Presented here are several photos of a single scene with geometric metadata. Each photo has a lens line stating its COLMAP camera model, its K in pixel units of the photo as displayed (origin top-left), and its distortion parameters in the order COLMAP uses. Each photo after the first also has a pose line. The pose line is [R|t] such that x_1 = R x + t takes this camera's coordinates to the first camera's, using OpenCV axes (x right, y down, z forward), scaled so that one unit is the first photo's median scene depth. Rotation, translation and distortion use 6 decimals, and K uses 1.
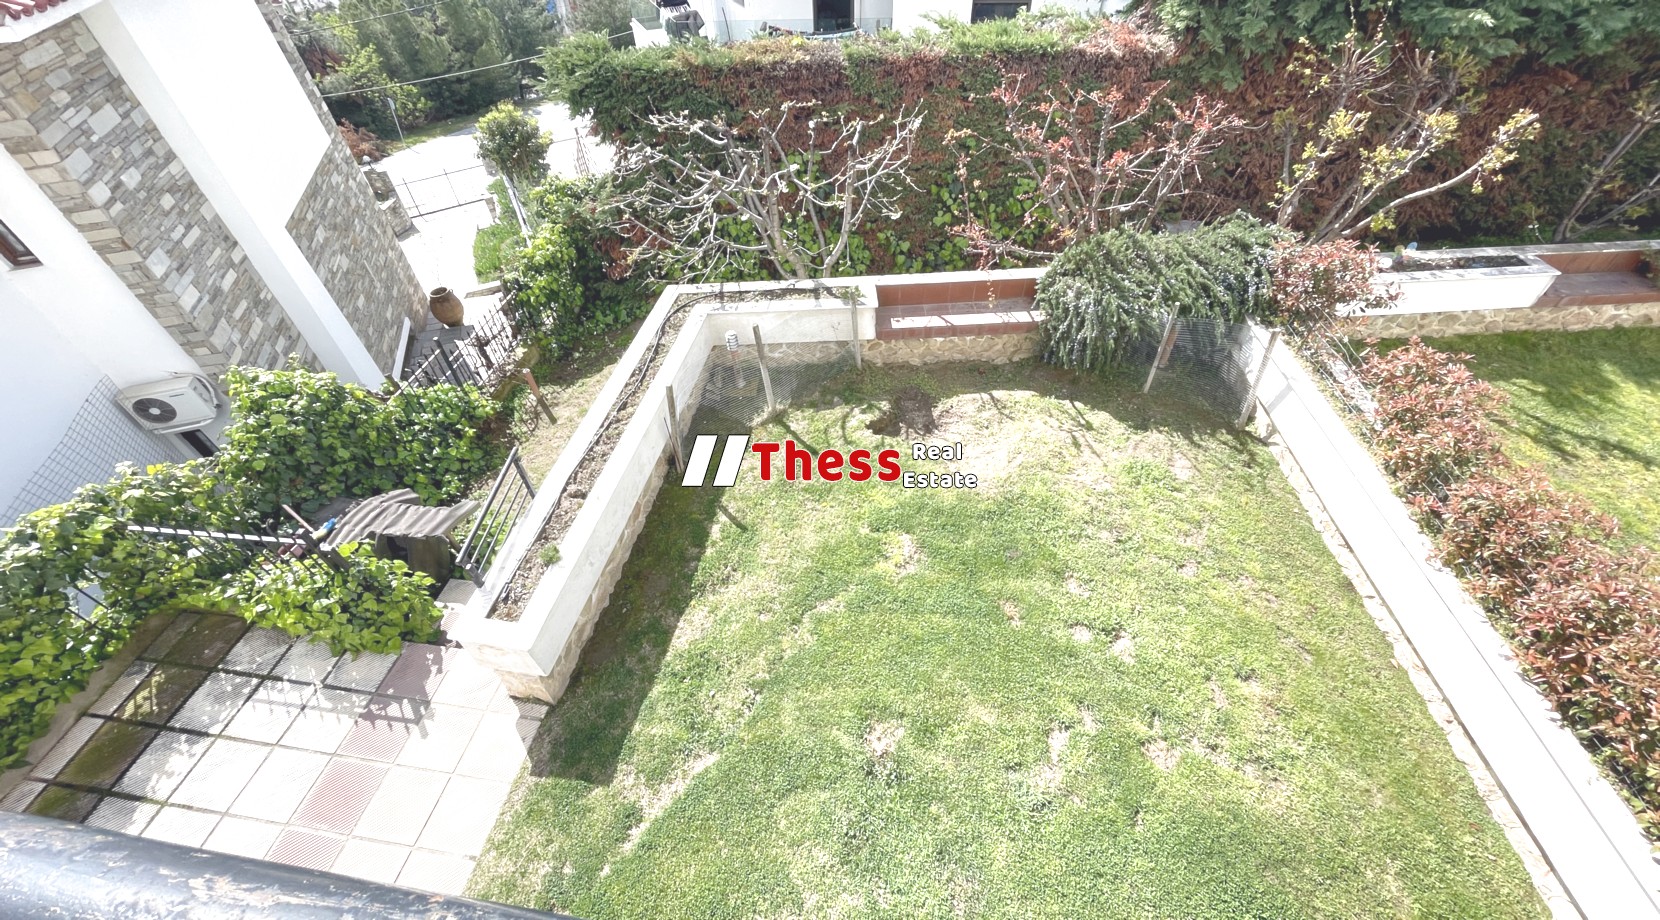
lens RADIAL K [[667.4, 0, 834.6], [0, 667.4, 457.6], [0, 0, 1]] dist [-0.011971, 0.005949]
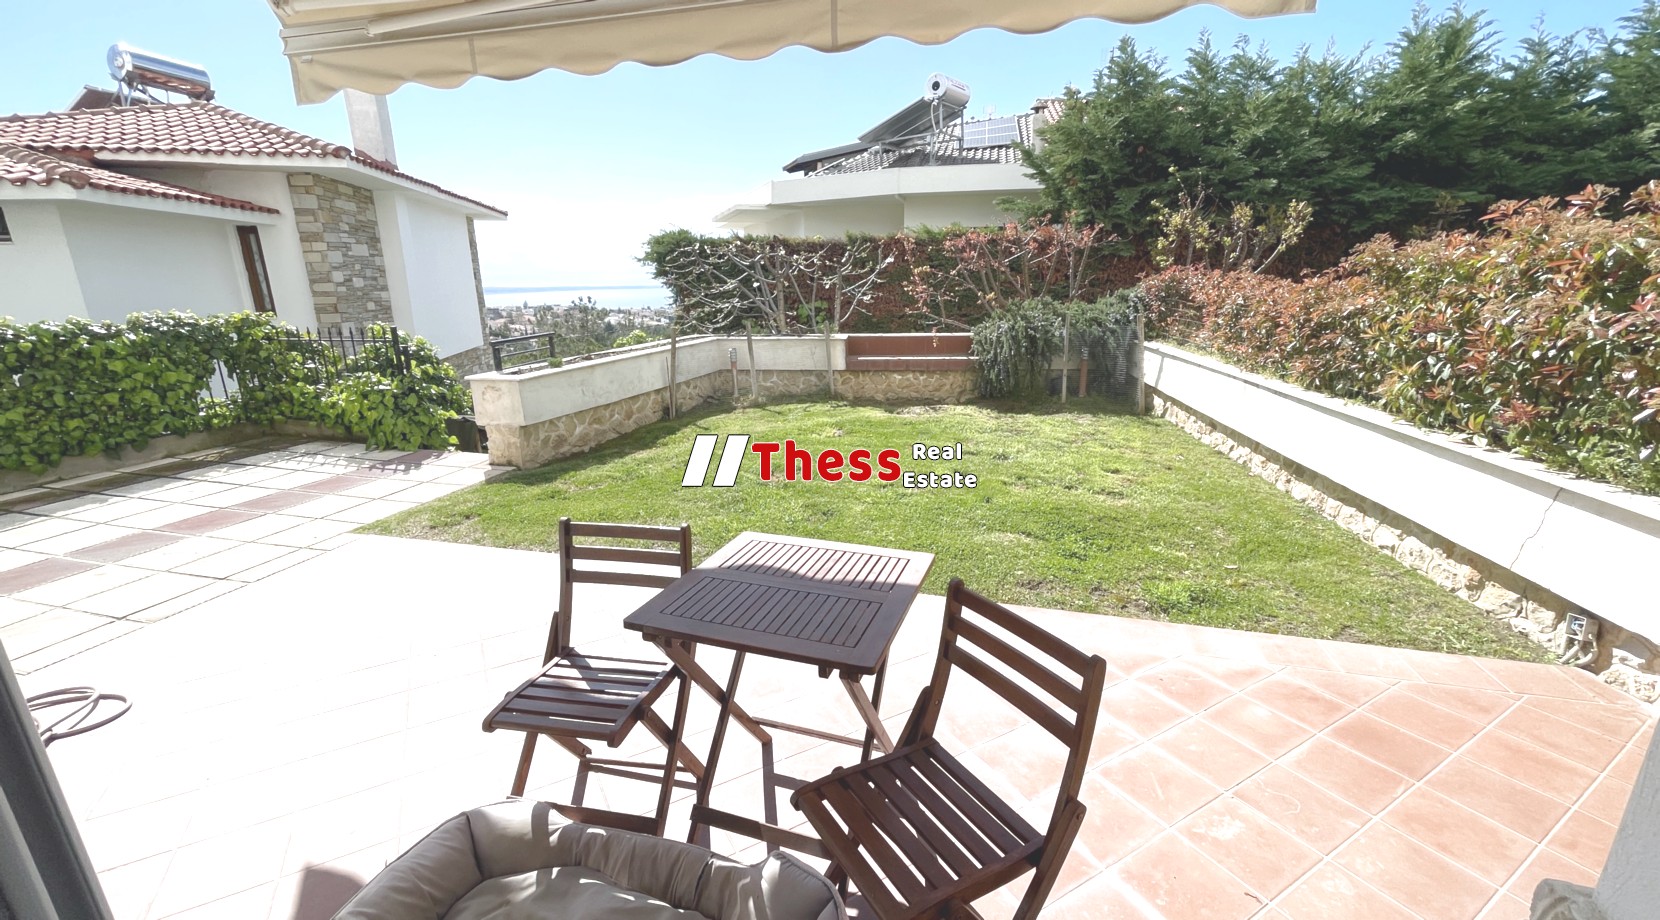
lens RADIAL K [[667.4, 0, 834.6], [0, 667.4, 457.6], [0, 0, 1]] dist [-0.011971, 0.005949]
pose [[0.994151, 0.034327, -0.102395, 0.196242], [-0.080900, 0.864813, -0.495533, 0.661100], [0.071542, 0.500919, 0.862532, -0.014333]]
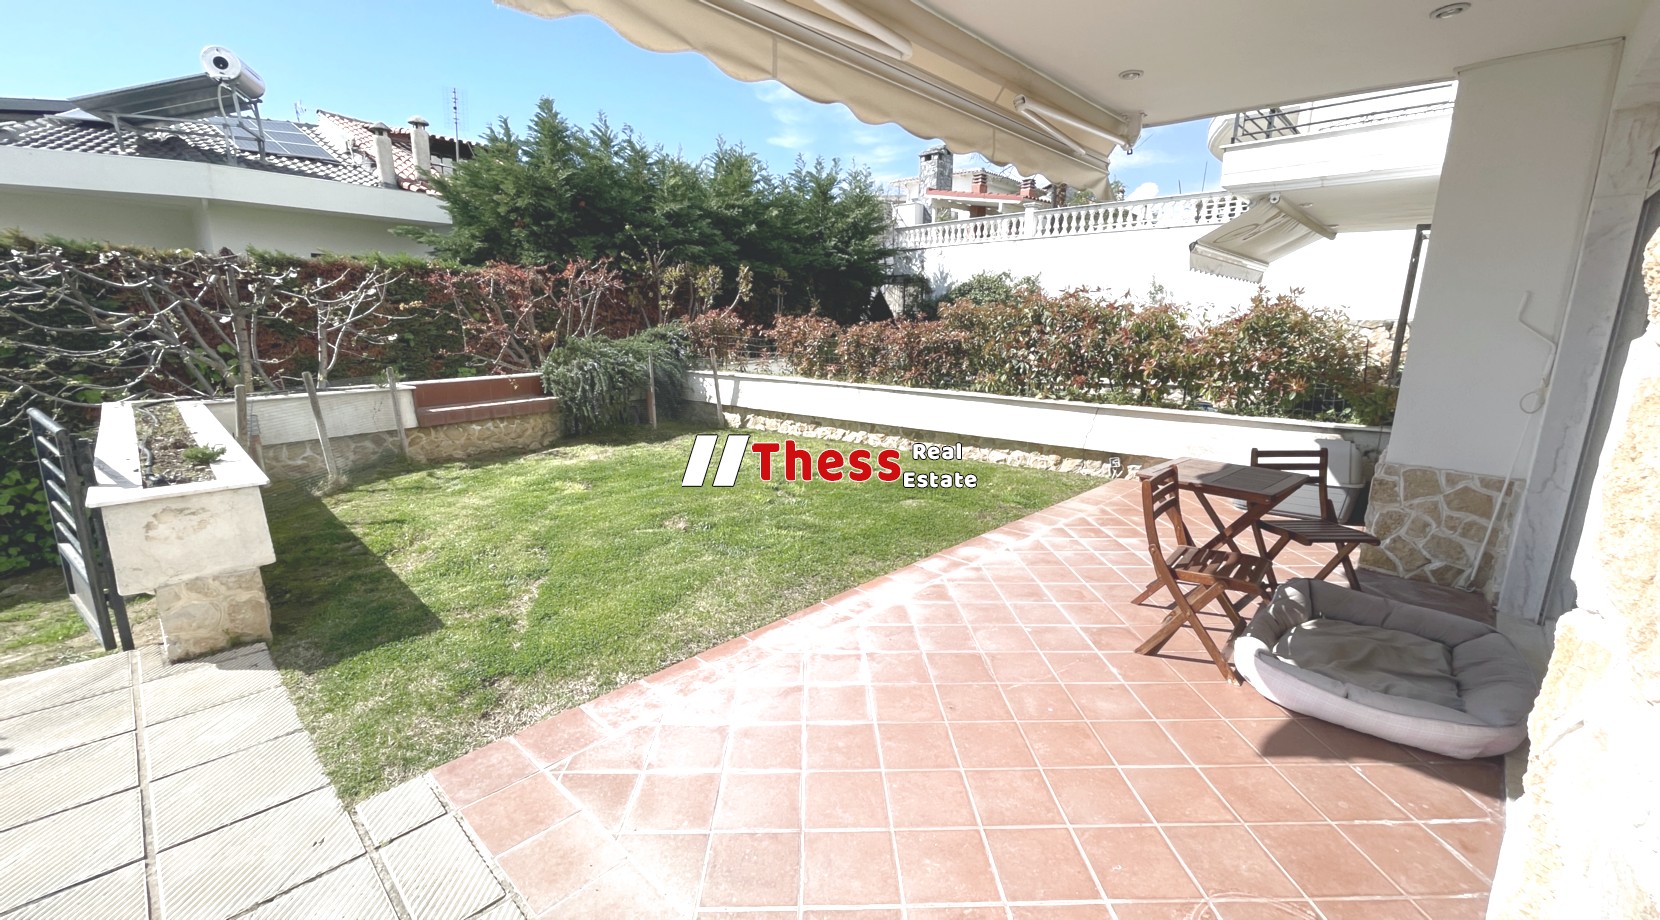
lens RADIAL K [[667.9, 0, 822.4], [0, 667.9, 452.0], [0, 0, 1]] dist [0.000980, 0.000219]
pose [[0.575469, -0.137237, 0.806226, -0.451552], [0.565881, 0.778541, -0.271391, 0.524869], [-0.590435, 0.612405, 0.525686, 0.141544]]
